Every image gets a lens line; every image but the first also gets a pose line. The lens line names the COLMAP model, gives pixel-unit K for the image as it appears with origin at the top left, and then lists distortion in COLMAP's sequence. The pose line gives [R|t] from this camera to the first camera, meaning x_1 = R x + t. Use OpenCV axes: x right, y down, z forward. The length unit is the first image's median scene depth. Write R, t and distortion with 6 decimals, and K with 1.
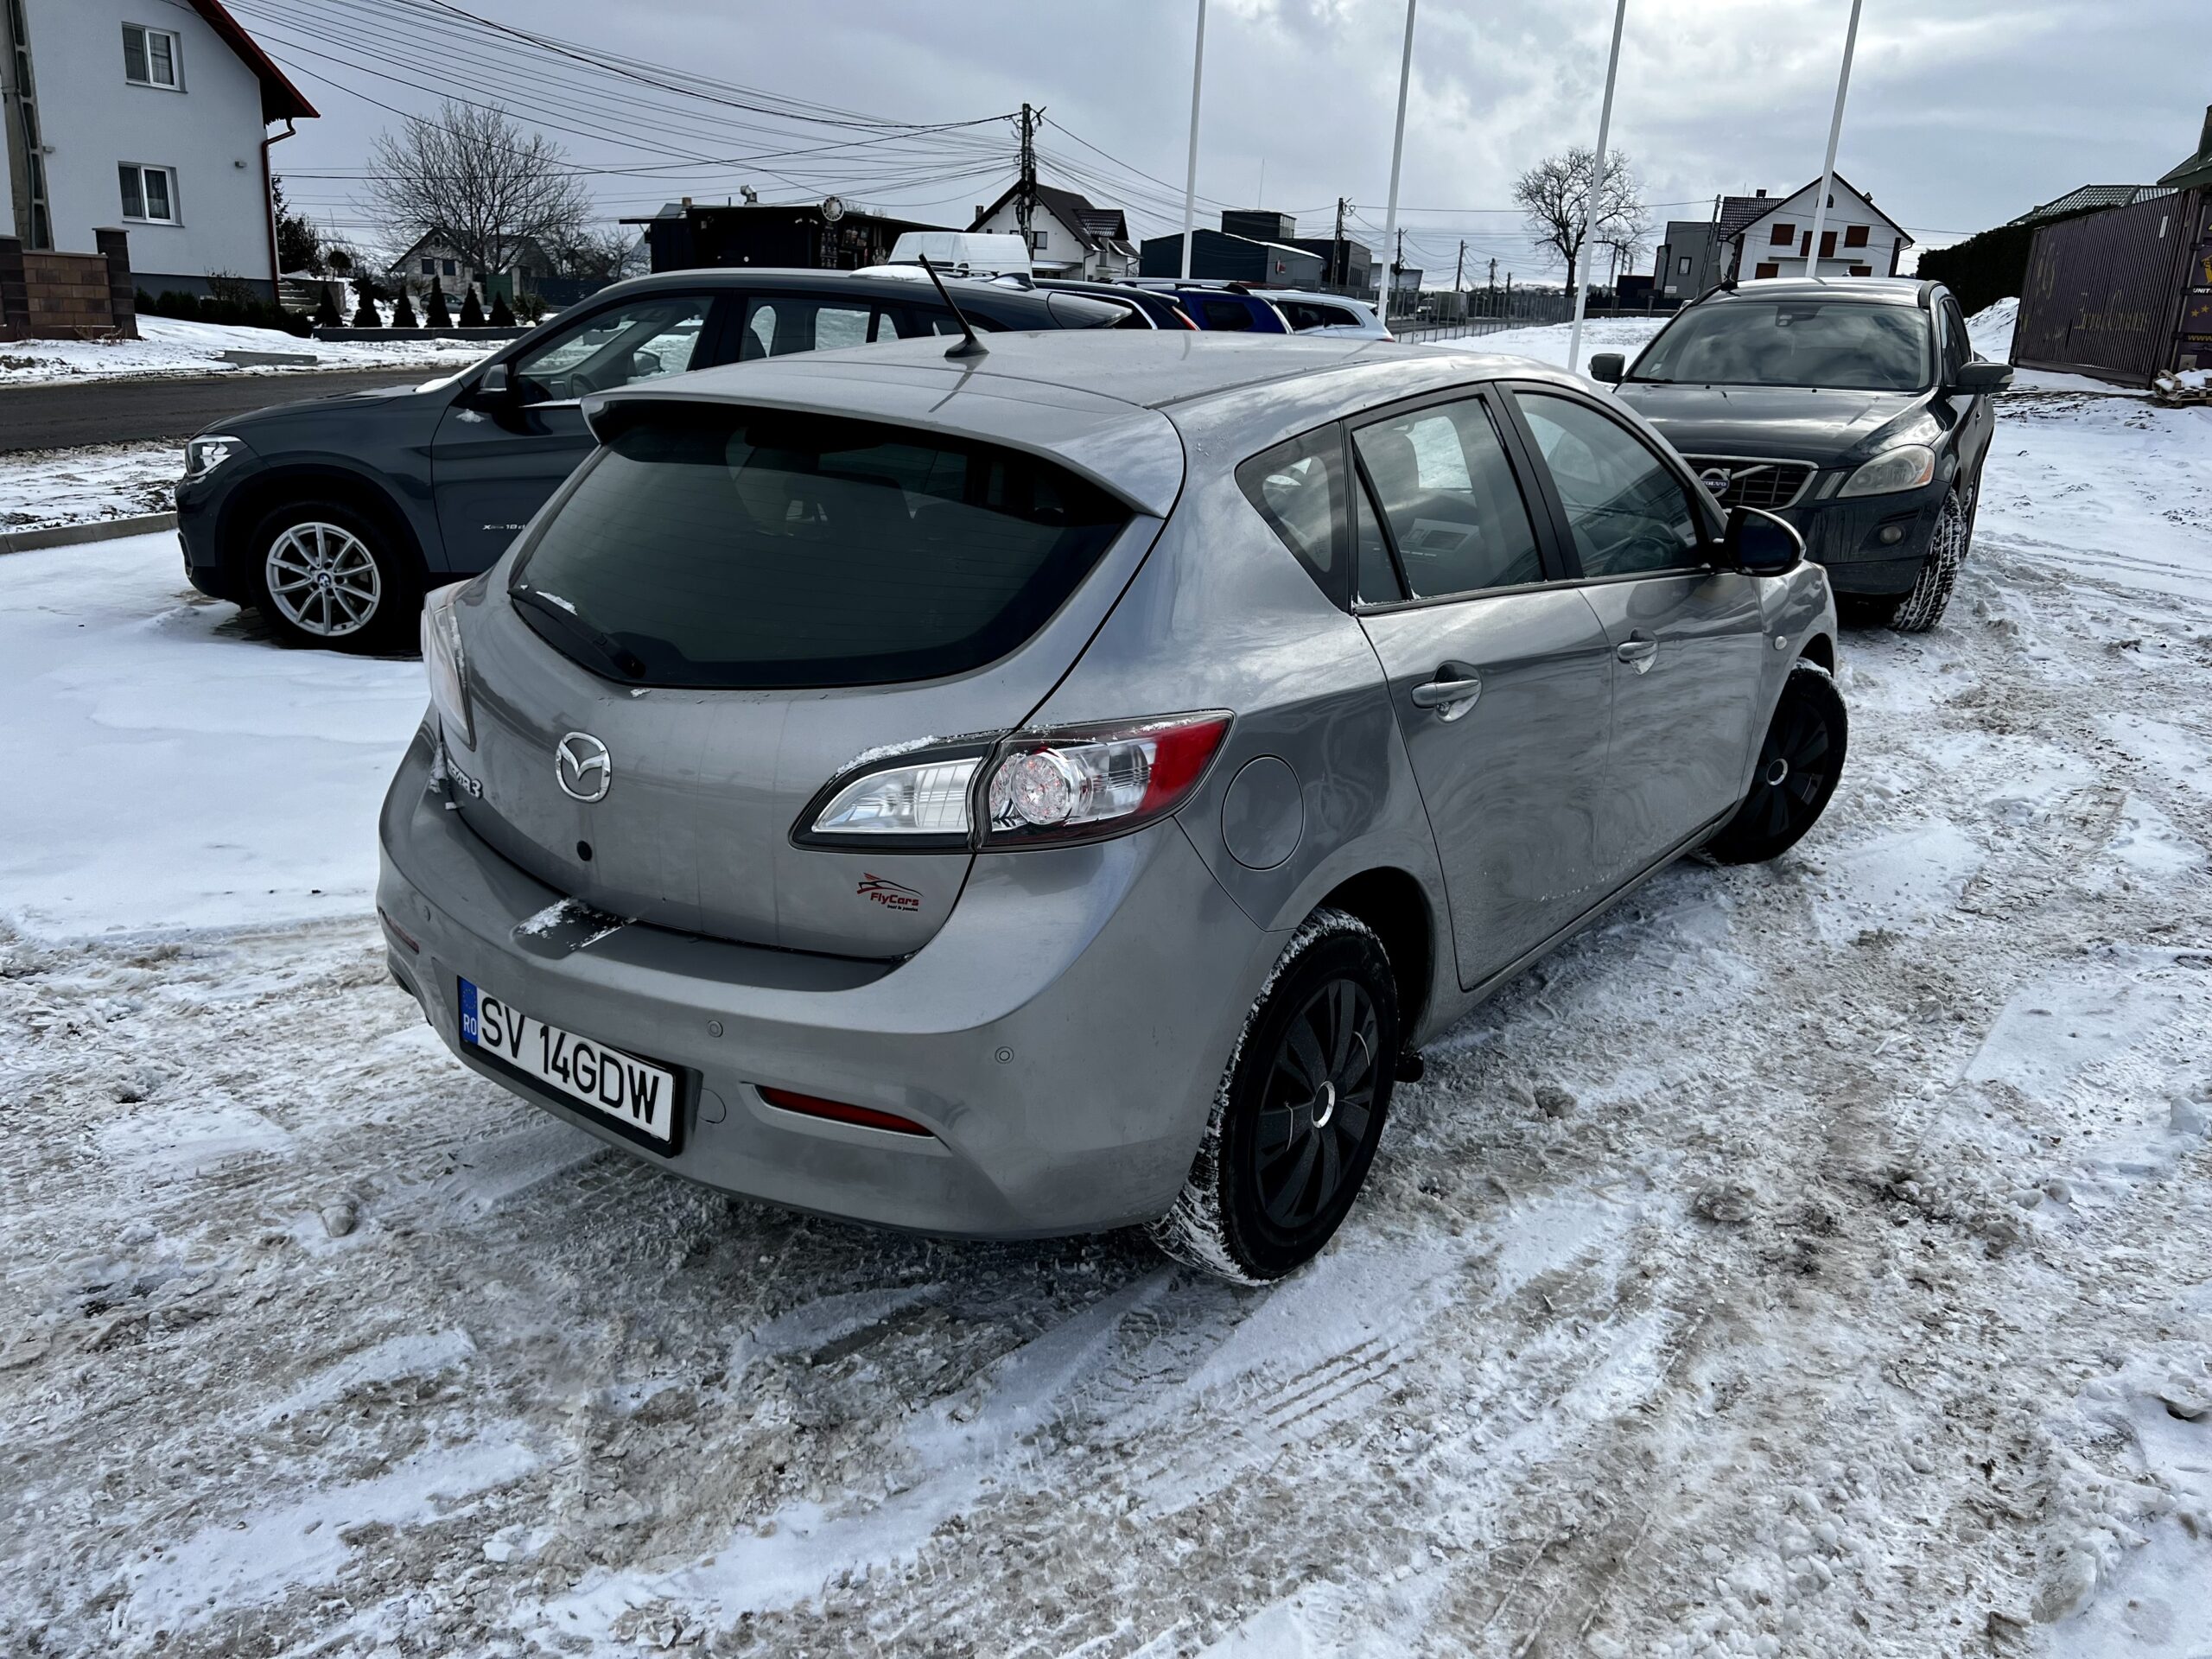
lens RADIAL K [[1706.0, 0, 1075.2], [0, 1706.0, 808.5], [0, 0, 1]] dist [0.043992, -0.060591]
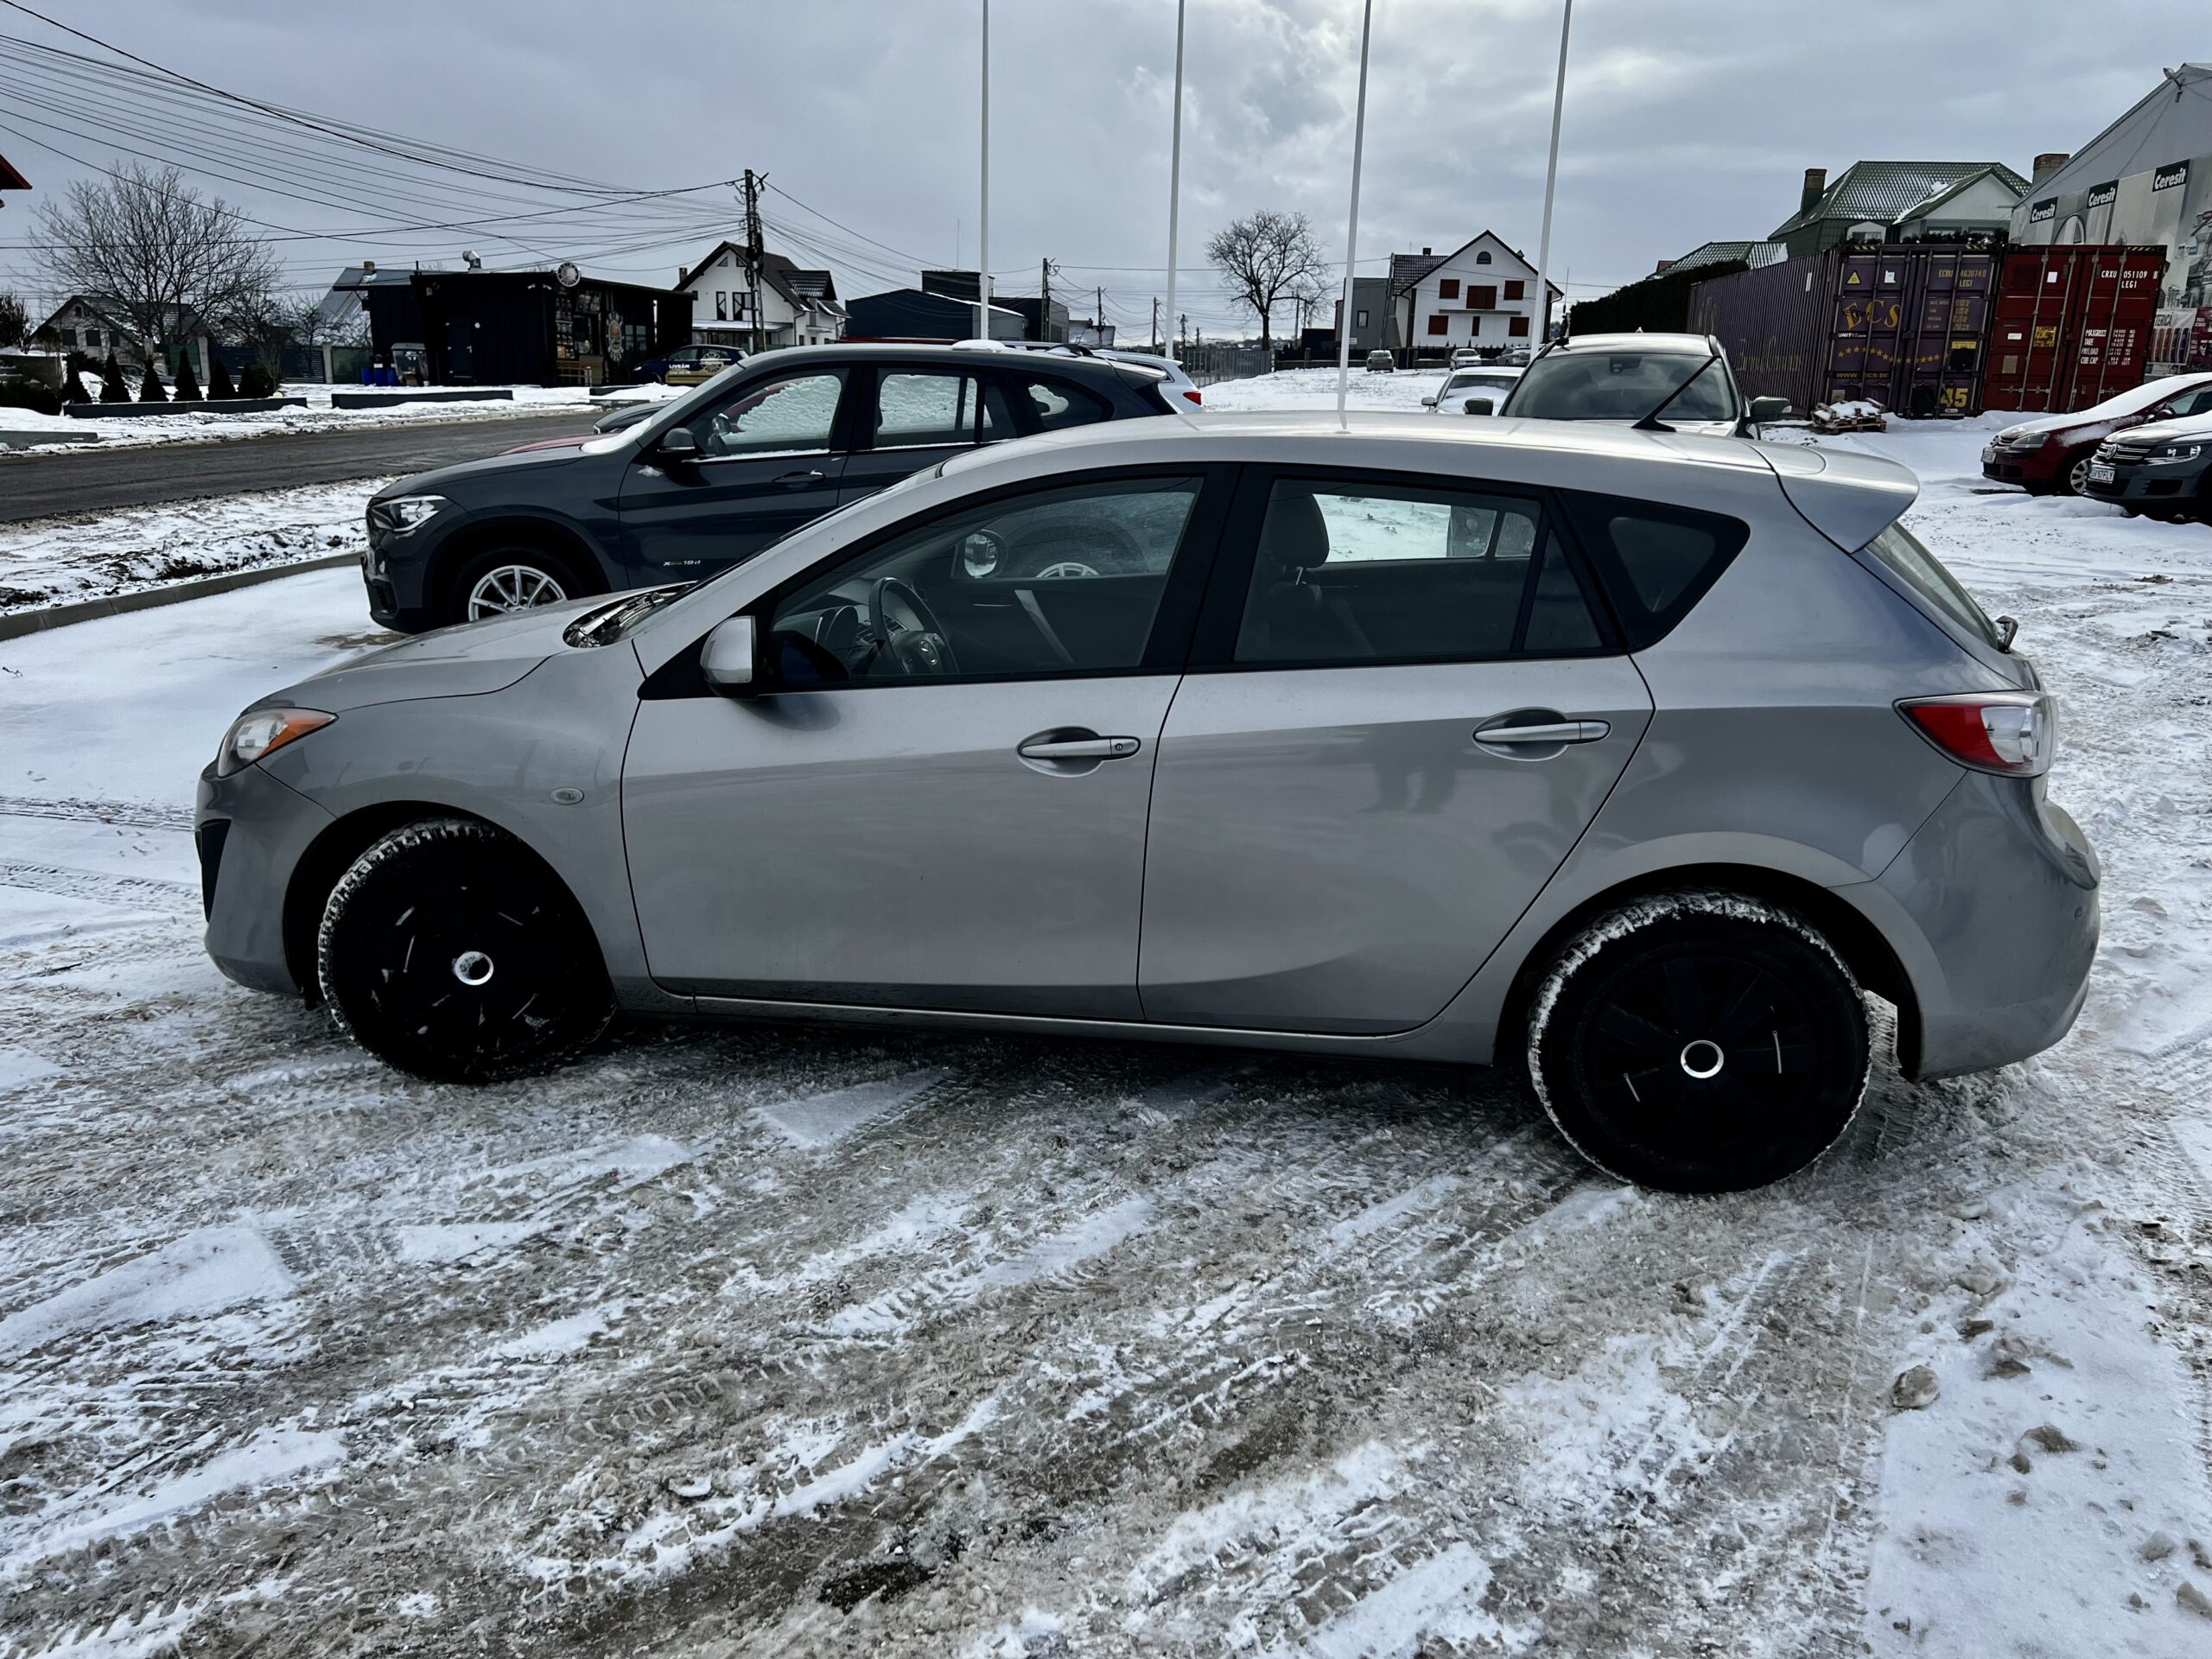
lens RADIAL K [[1706.0, 0, 1110.2], [0, 1706.0, 809.5], [0, 0, 1]] dist [0.043992, -0.060591]
pose [[0.981473, -0.066052, 0.179856, -0.076624], [0.071438, 0.997165, -0.023626, 0.016366], [-0.177786, 0.036036, 0.983409, -0.063452]]
